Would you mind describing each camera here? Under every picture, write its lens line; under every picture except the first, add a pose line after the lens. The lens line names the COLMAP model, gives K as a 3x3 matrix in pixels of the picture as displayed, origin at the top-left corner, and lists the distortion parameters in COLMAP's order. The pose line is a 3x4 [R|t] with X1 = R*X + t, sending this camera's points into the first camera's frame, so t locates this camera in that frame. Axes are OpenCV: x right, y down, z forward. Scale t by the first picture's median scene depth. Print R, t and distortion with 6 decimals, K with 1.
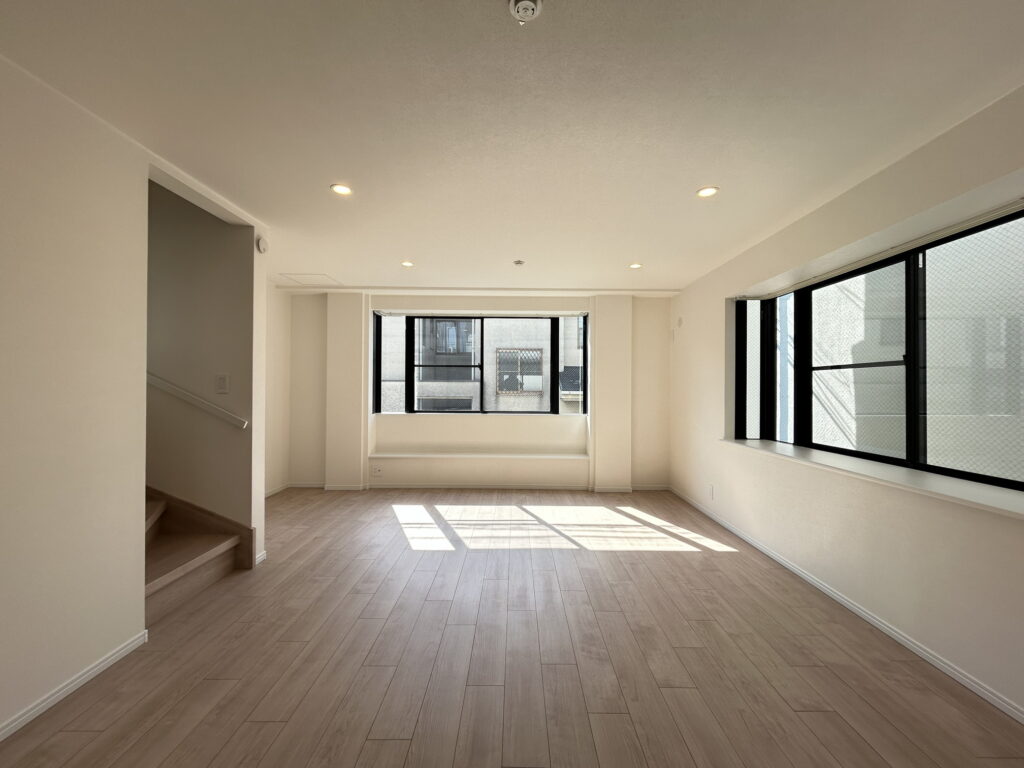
lens RADIAL K [[415.7, 0, 513.7], [0, 415.7, 385.4], [0, 0, 1]] dist [0.001157, 0.000298]
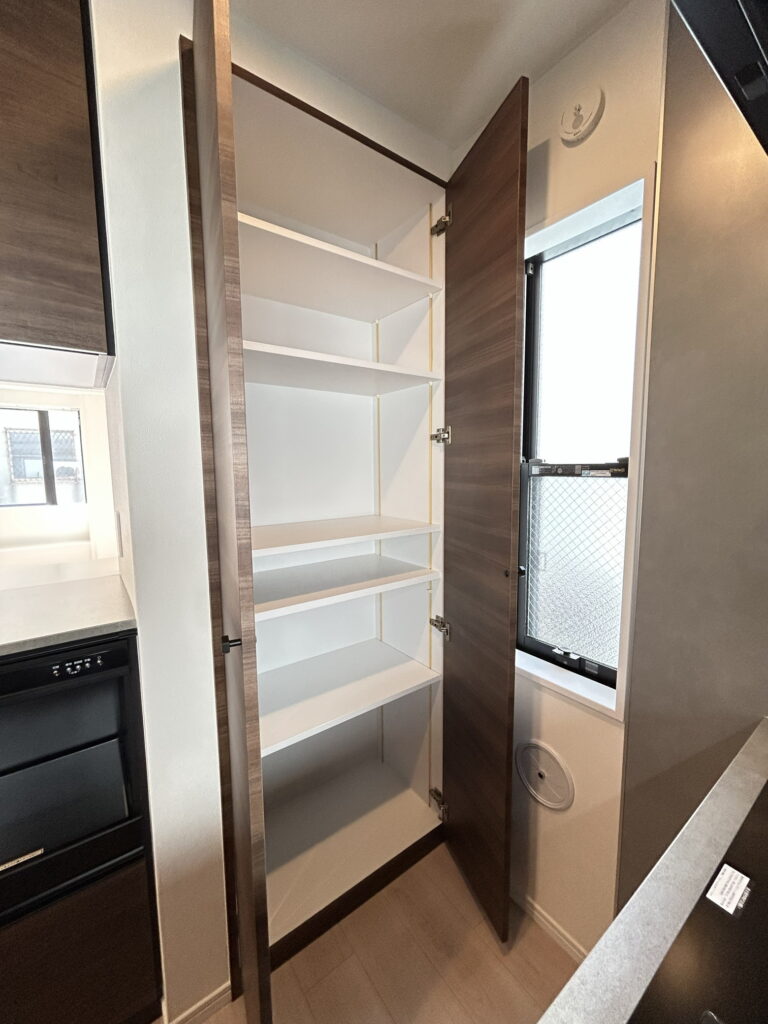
lens RADIAL K [[415.7, 0, 384.0], [0, 415.7, 512.0], [0, 0, 1]] dist [0.001157, 0.000298]
pose [[0.804401, -0.066578, 0.590344, 0.228633], [0.001692, 0.993953, 0.109791, -0.040757], [-0.594084, -0.087318, 0.799650, -0.496708]]
